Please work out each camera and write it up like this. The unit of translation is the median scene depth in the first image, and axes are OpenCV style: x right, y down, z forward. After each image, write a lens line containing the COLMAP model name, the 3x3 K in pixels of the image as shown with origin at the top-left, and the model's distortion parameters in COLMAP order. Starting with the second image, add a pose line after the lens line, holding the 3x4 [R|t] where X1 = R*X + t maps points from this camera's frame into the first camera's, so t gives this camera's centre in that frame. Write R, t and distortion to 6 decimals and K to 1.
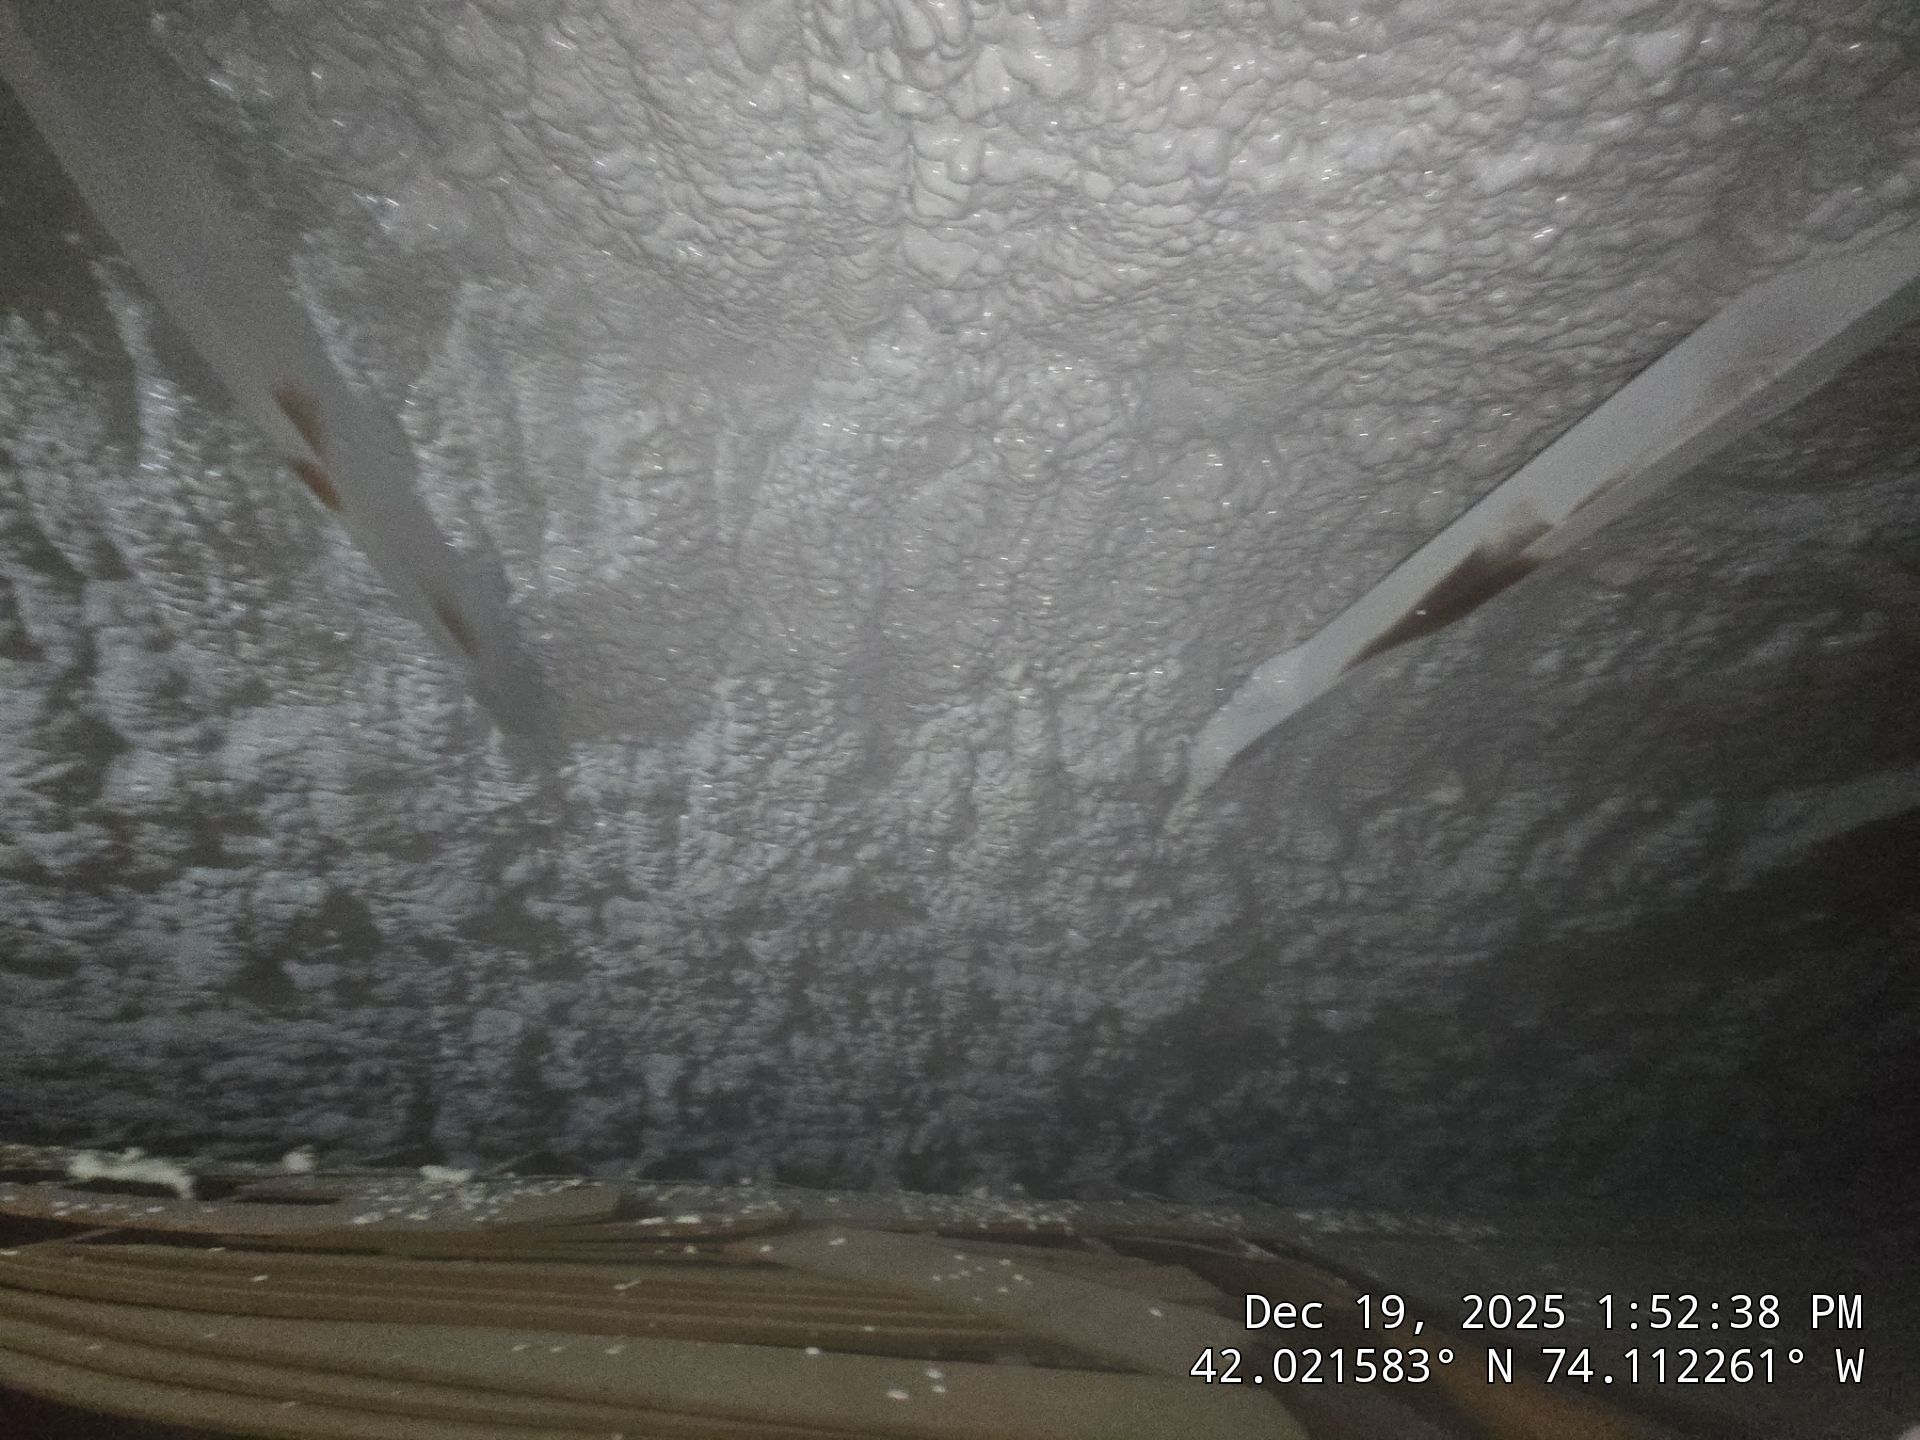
lens RADIAL K [[767.8, 0, 946.2], [0, 767.8, 714.6], [0, 0, 1]] dist [0.022640, -0.018508]
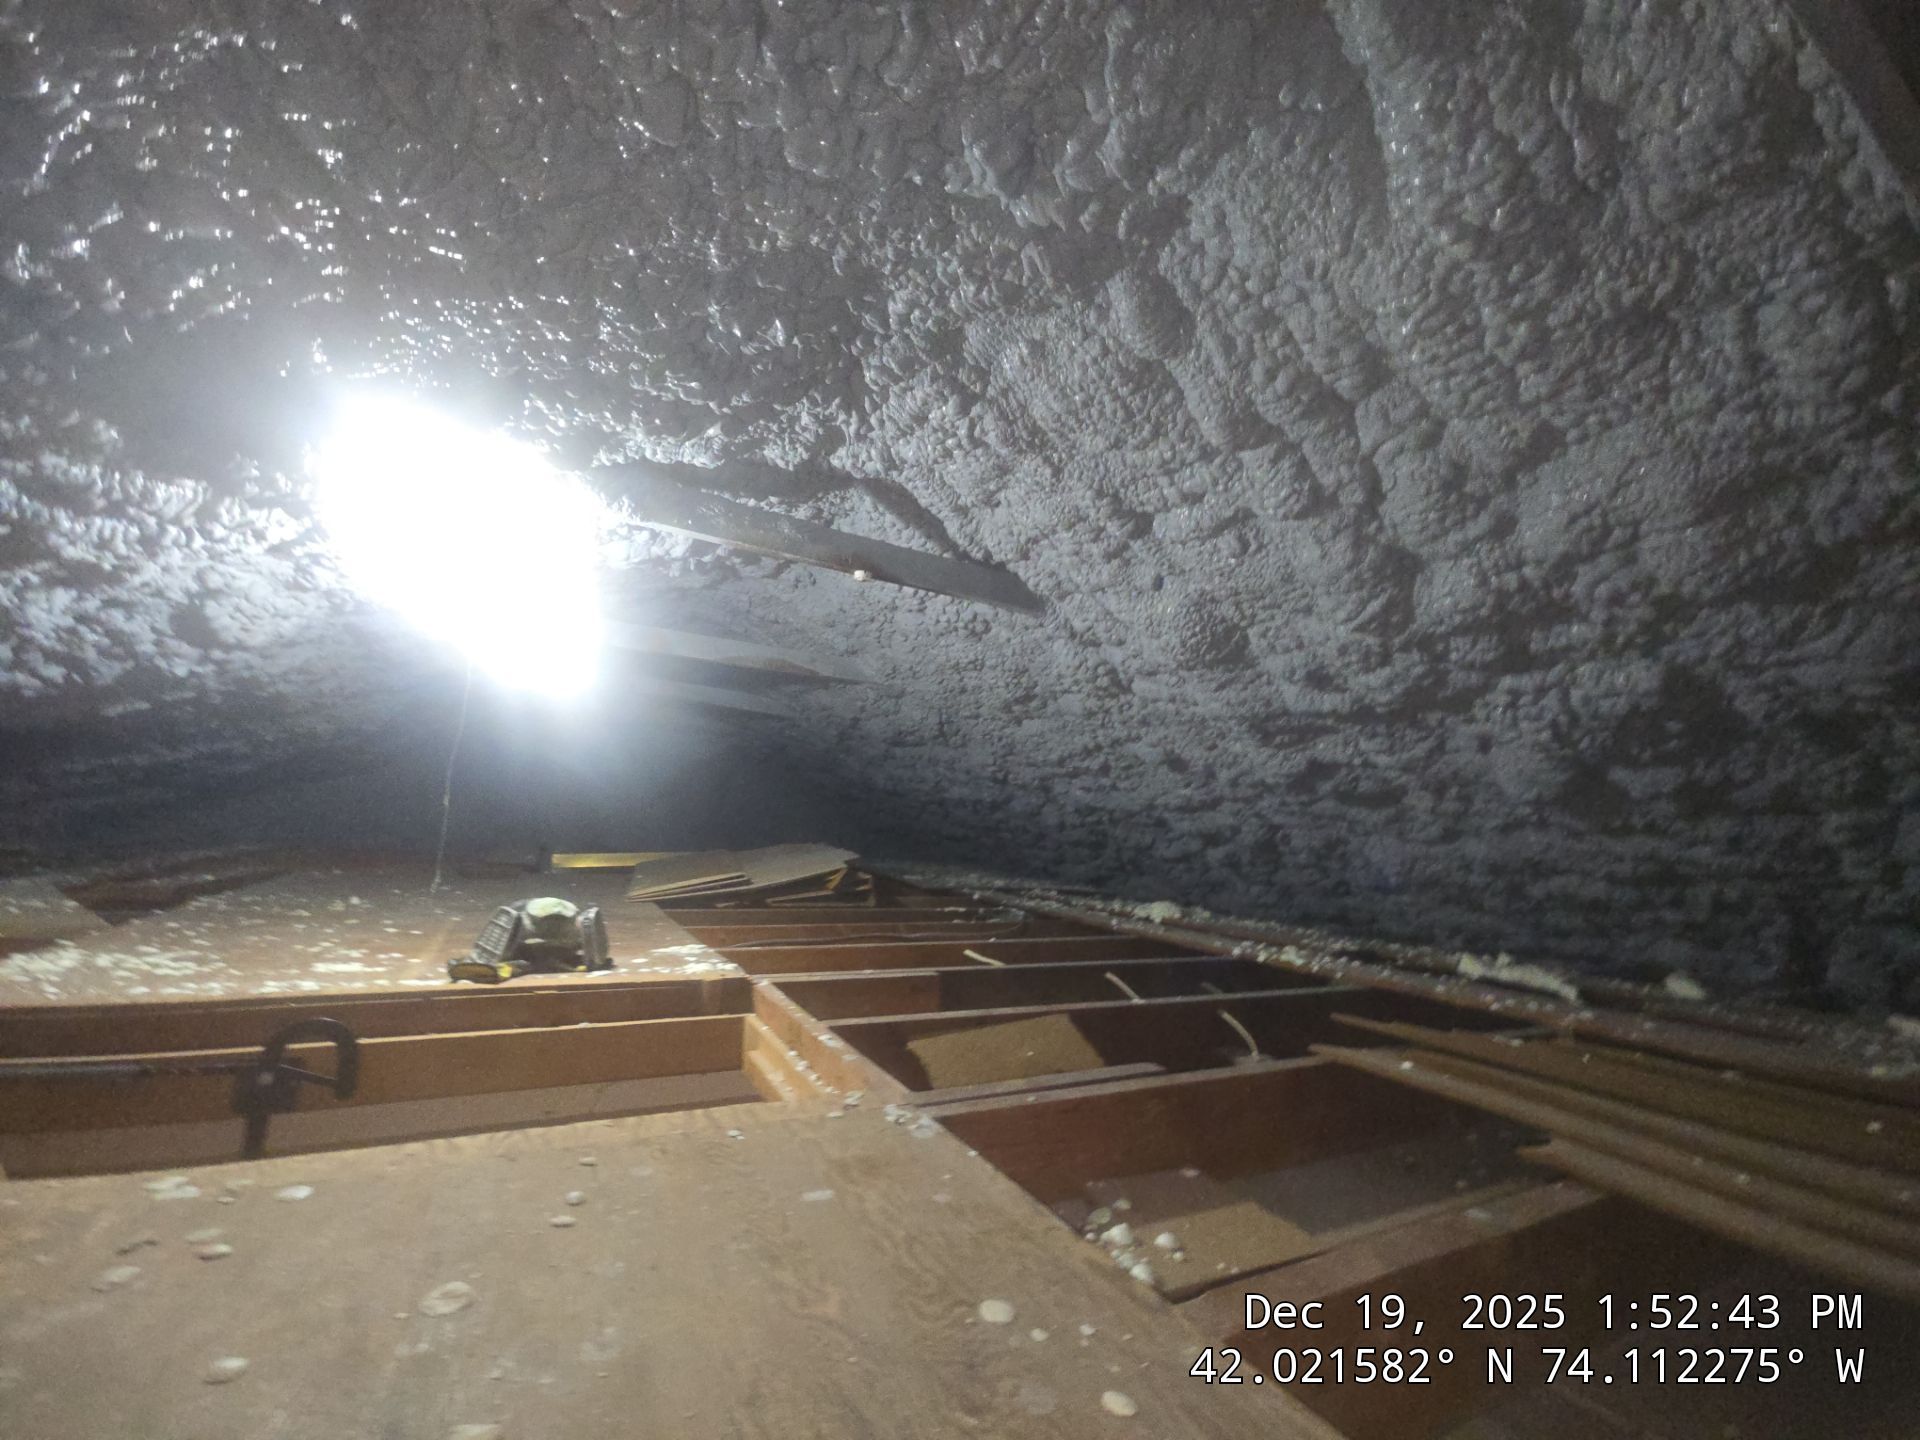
lens RADIAL K [[748.9, 0, 958.2], [0, 748.9, 675.6], [0, 0, 1]] dist [0.020799, -0.013009]
pose [[0.305474, -0.216705, -0.927213, -0.282967], [0.337790, 0.935090, -0.107259, 0.062671], [0.890271, -0.280438, 0.358847, 0.038148]]
